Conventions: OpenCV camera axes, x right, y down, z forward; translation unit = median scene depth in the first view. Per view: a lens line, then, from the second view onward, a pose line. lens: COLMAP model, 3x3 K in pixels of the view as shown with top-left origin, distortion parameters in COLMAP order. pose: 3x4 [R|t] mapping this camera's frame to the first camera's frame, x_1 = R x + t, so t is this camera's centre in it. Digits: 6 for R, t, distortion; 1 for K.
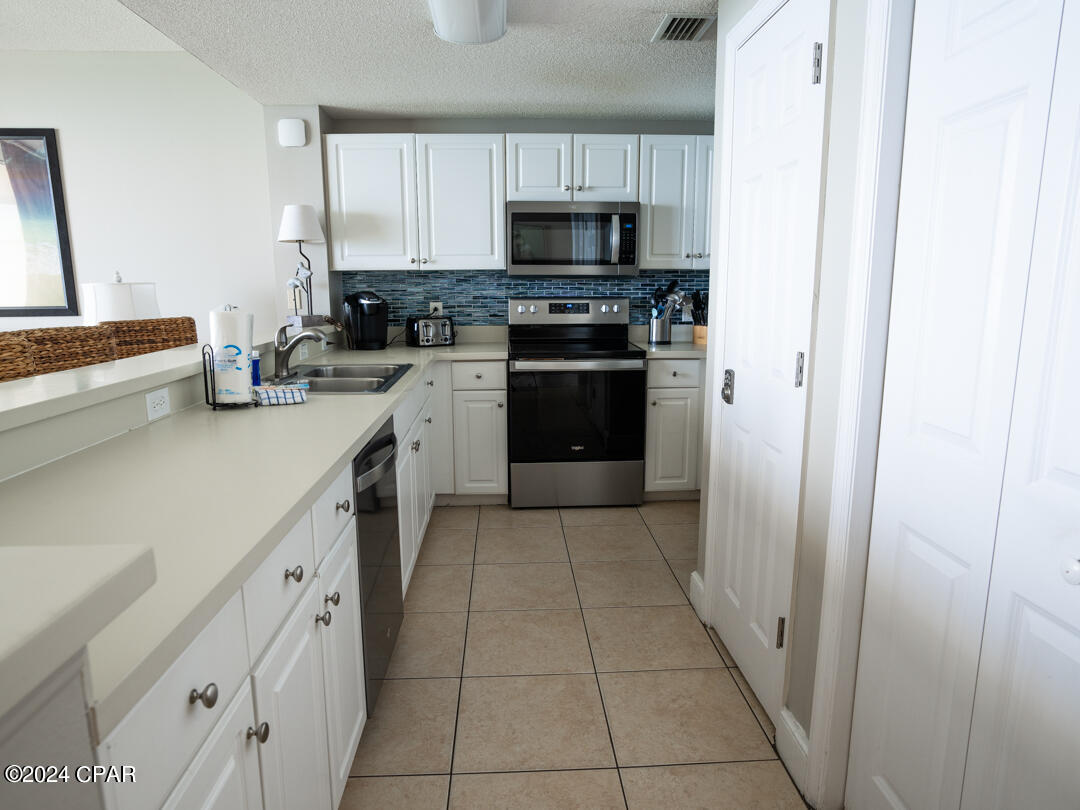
lens RADIAL K [[602.0, 0, 556.9], [0, 602.0, 406.9], [0, 0, 1]] dist [-0.059101, 0.044692]
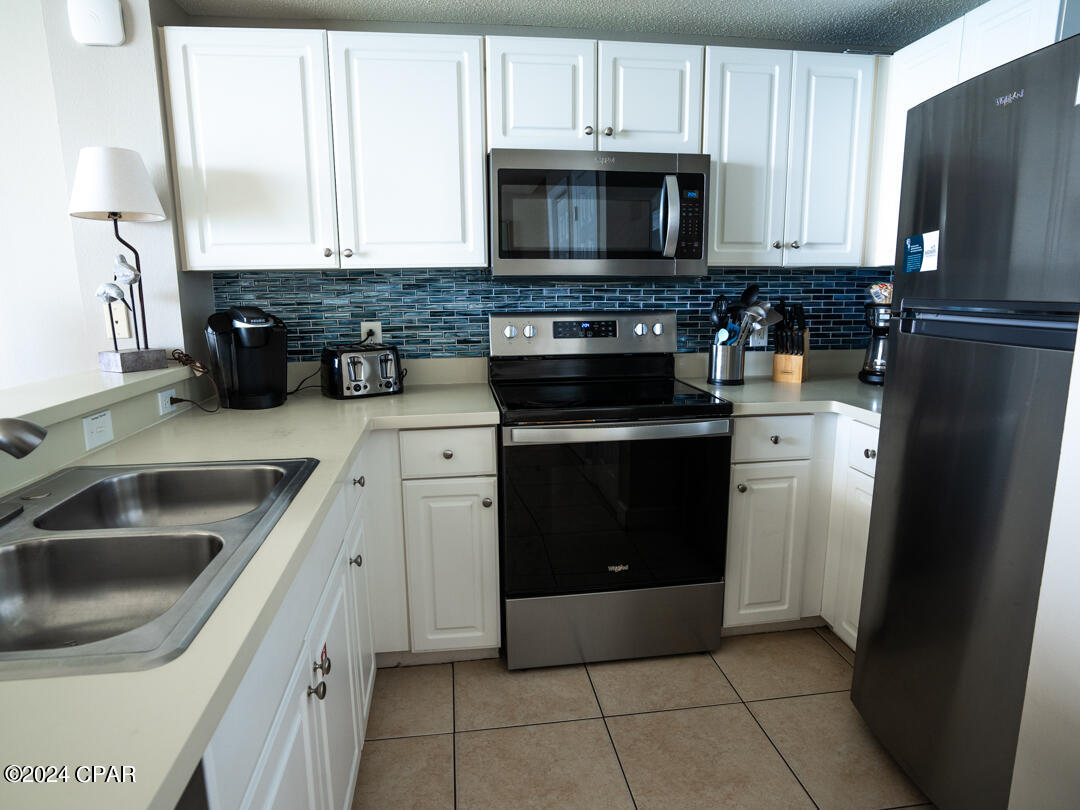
lens RADIAL K [[578.7, 0, 540.0], [0, 578.7, 405.0], [0, 0, 1]] dist [-0.052942, 0.027752]
pose [[0.997371, -0.020588, 0.069472, -0.077225], [0.021050, 0.999761, -0.005922, -0.089180], [-0.069333, 0.007369, 0.997566, 0.432914]]
